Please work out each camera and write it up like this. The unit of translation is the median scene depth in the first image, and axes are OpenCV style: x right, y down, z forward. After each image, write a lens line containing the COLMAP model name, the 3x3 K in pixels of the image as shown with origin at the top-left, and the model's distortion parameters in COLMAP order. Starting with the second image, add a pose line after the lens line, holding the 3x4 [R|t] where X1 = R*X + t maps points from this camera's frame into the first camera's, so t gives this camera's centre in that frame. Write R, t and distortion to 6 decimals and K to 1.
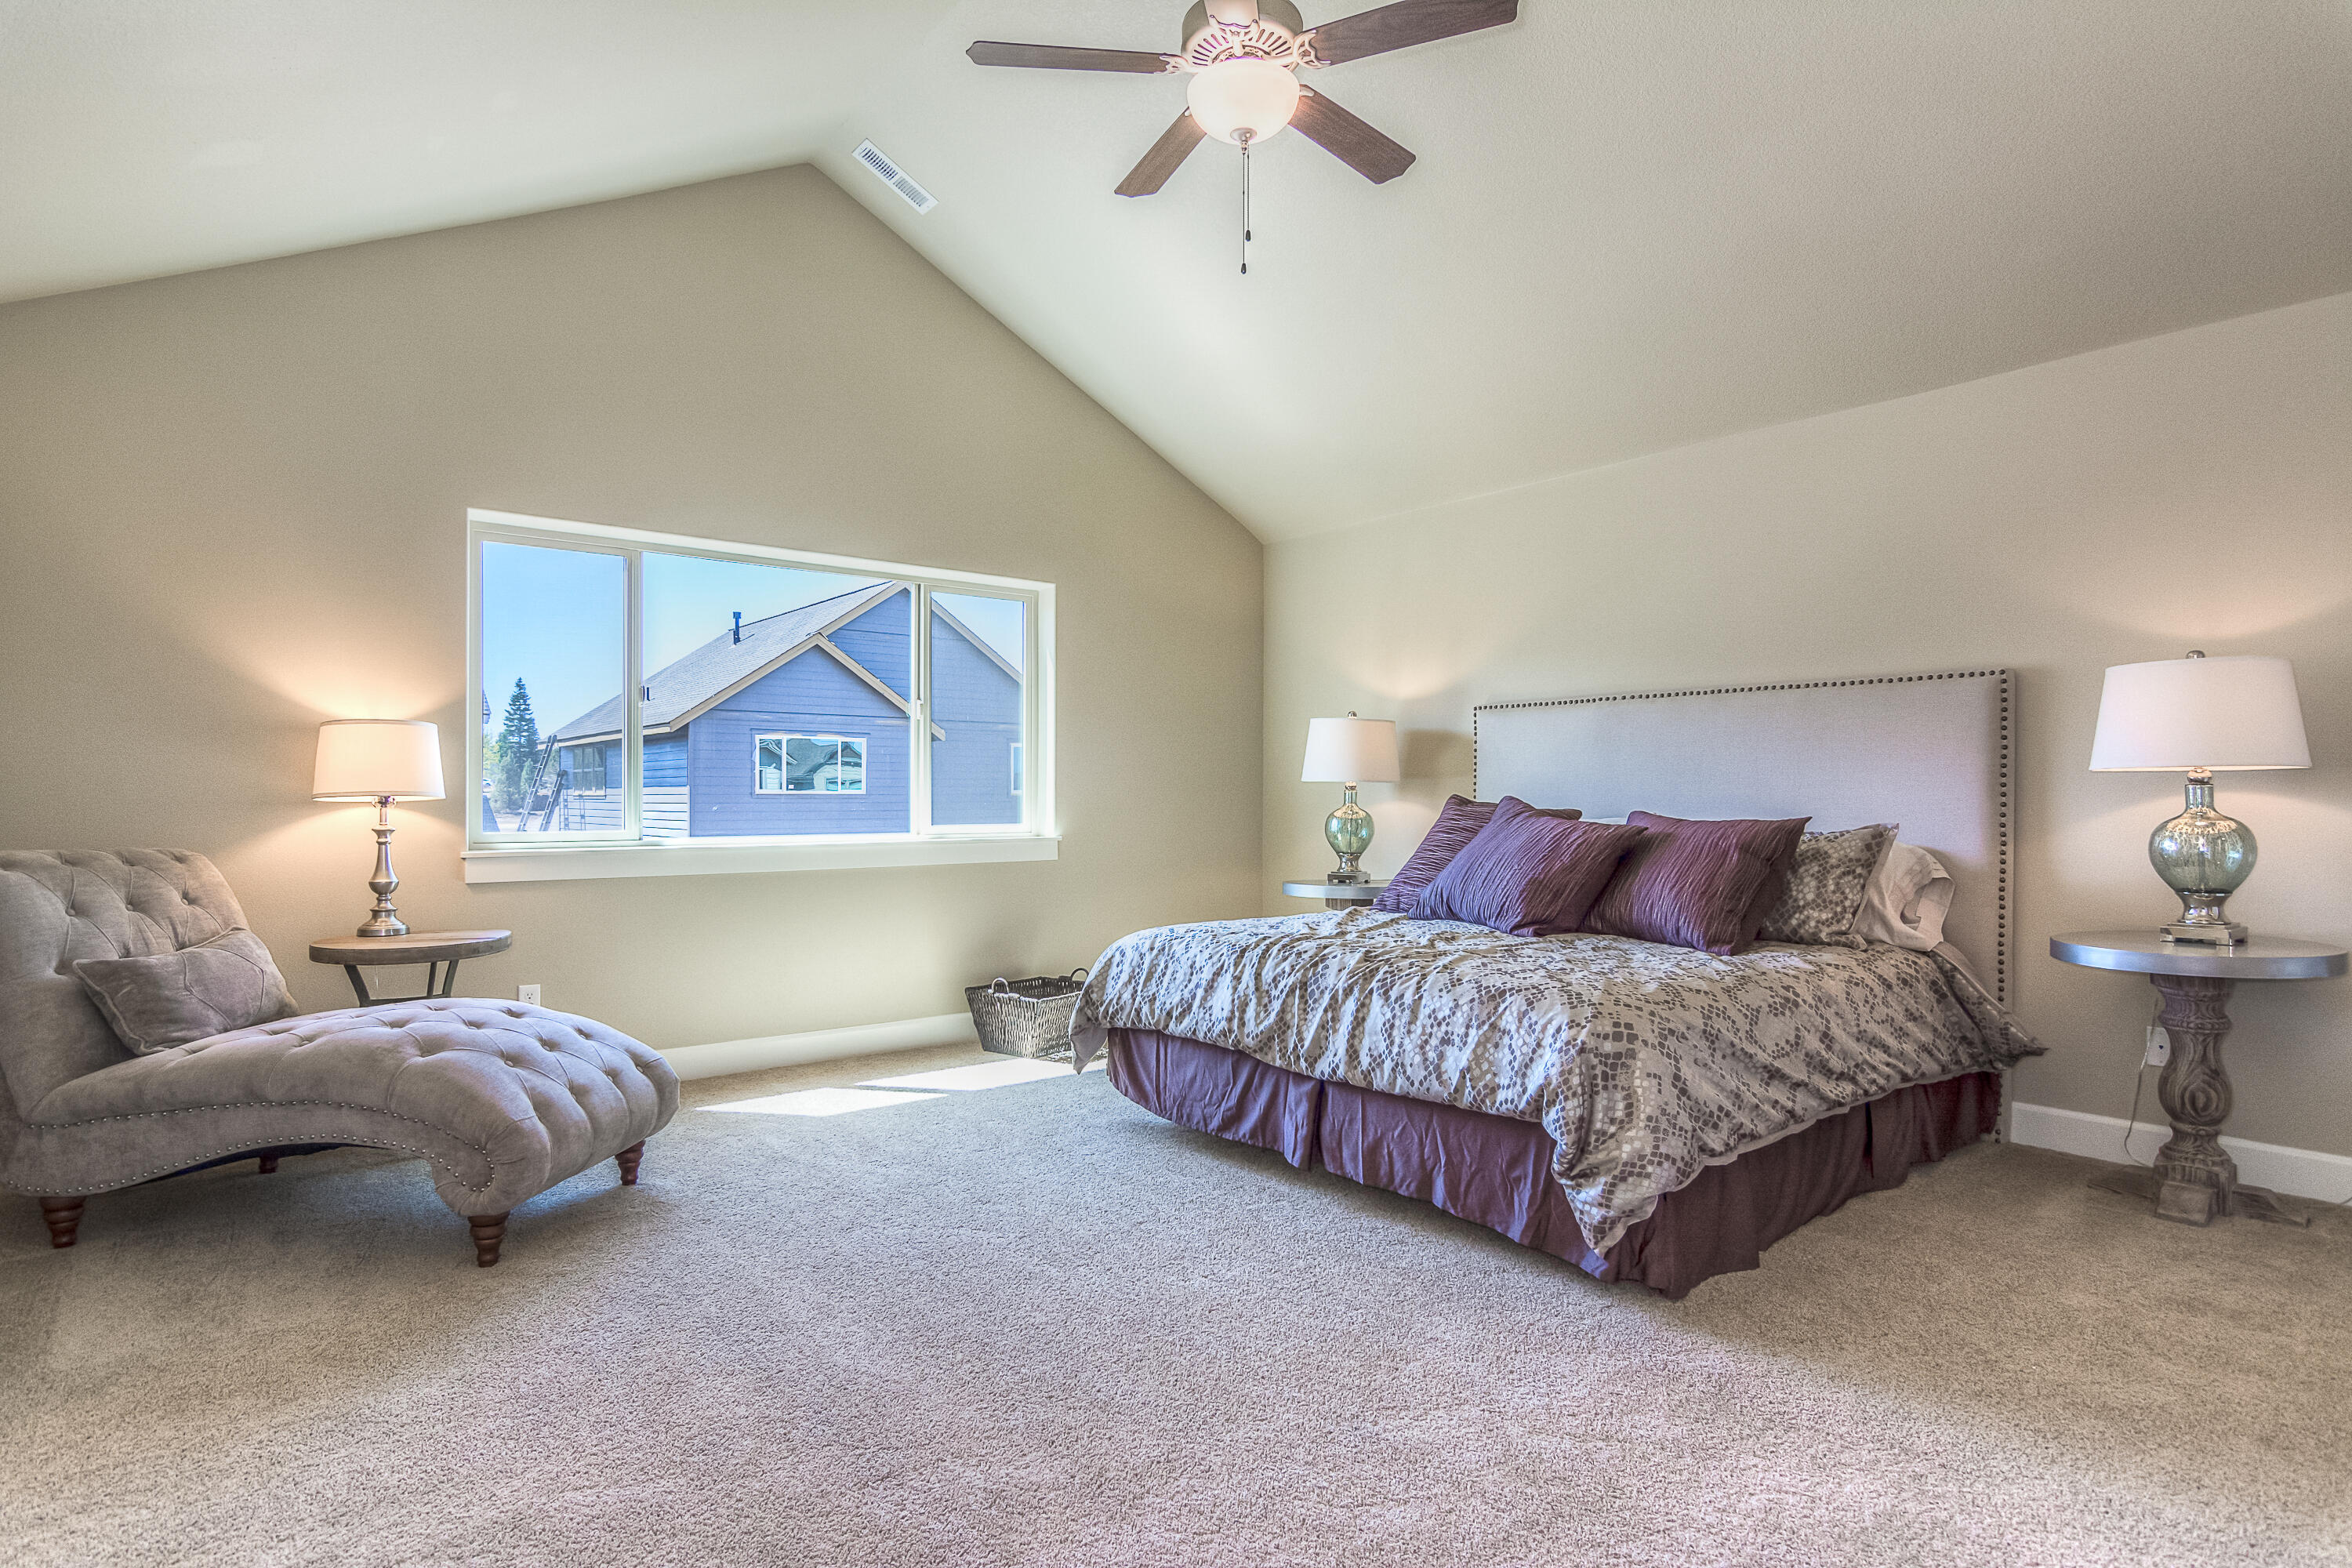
lens RADIAL K [[1227.1, 0, 1176.0], [0, 1227.1, 784.0], [0, 0, 1]] dist [-0.000354, -0.000090]
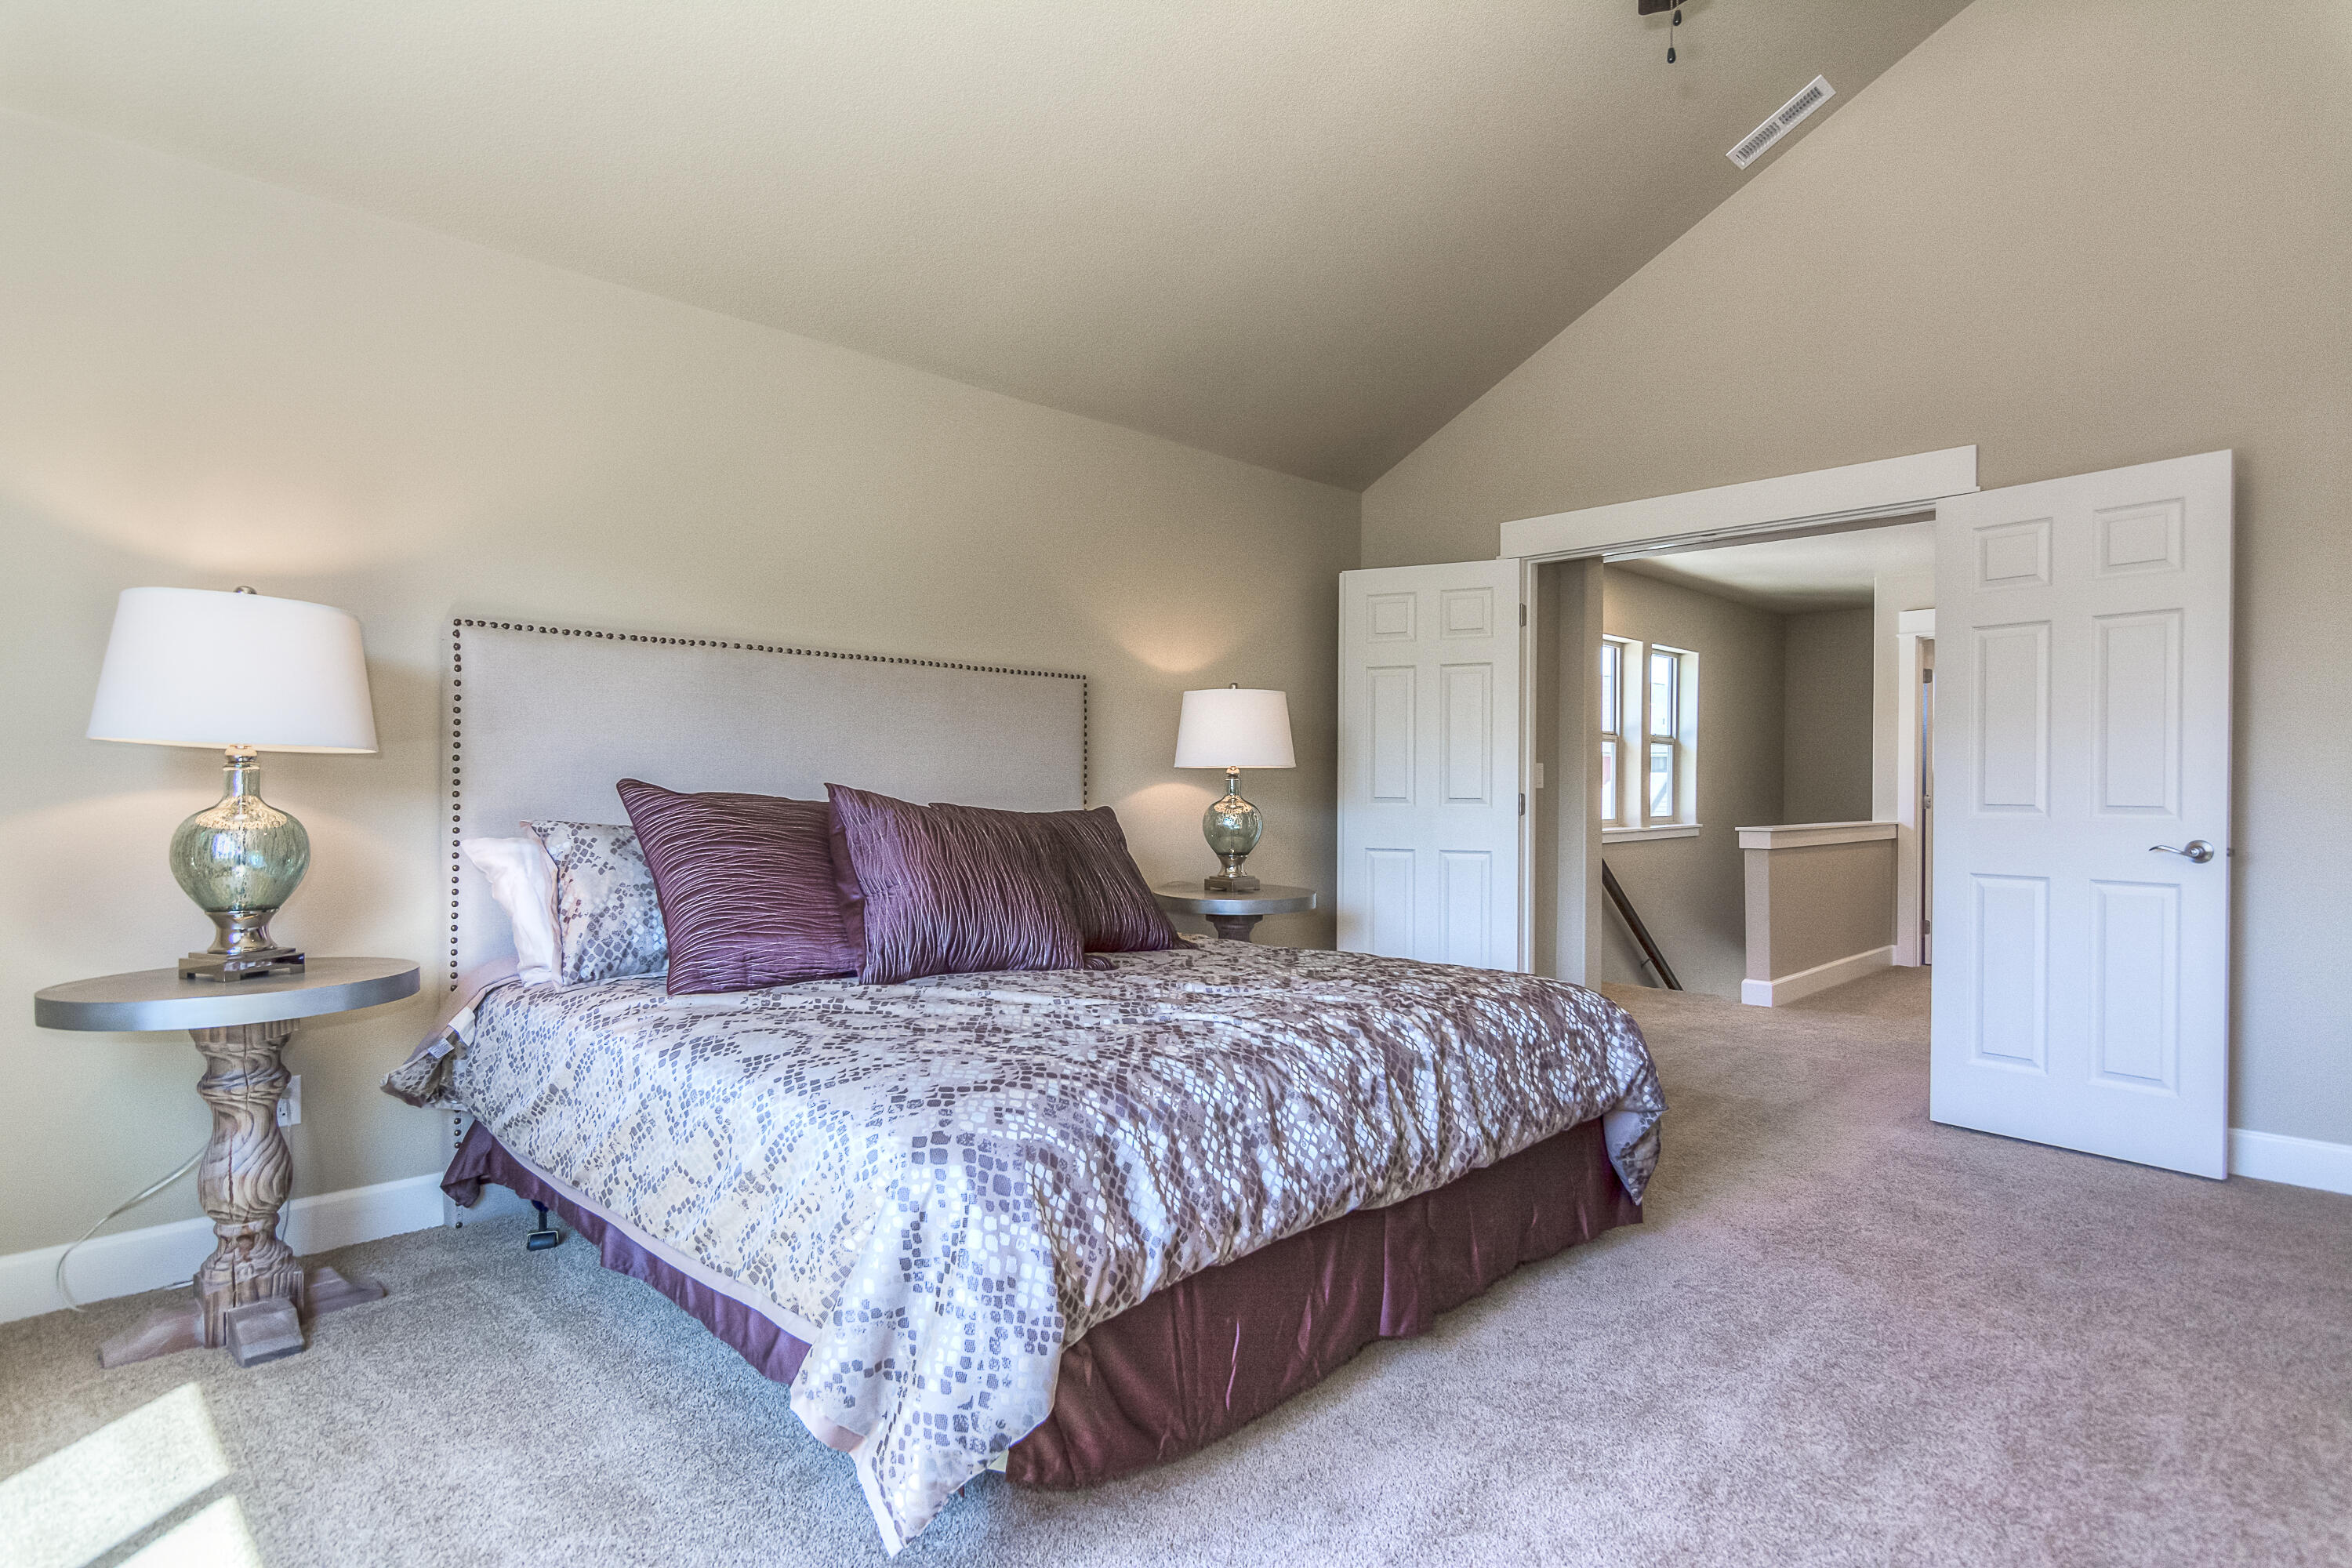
lens RADIAL K [[1227.1, 0, 1176.0], [0, 1227.1, 784.0], [0, 0, 1]] dist [-0.000354, -0.000090]
pose [[-0.116058, 0.003050, 0.993238, -0.409659], [-0.019937, 0.999787, -0.005400, 0.015213], [-0.993042, -0.020429, -0.115973, 1.027984]]
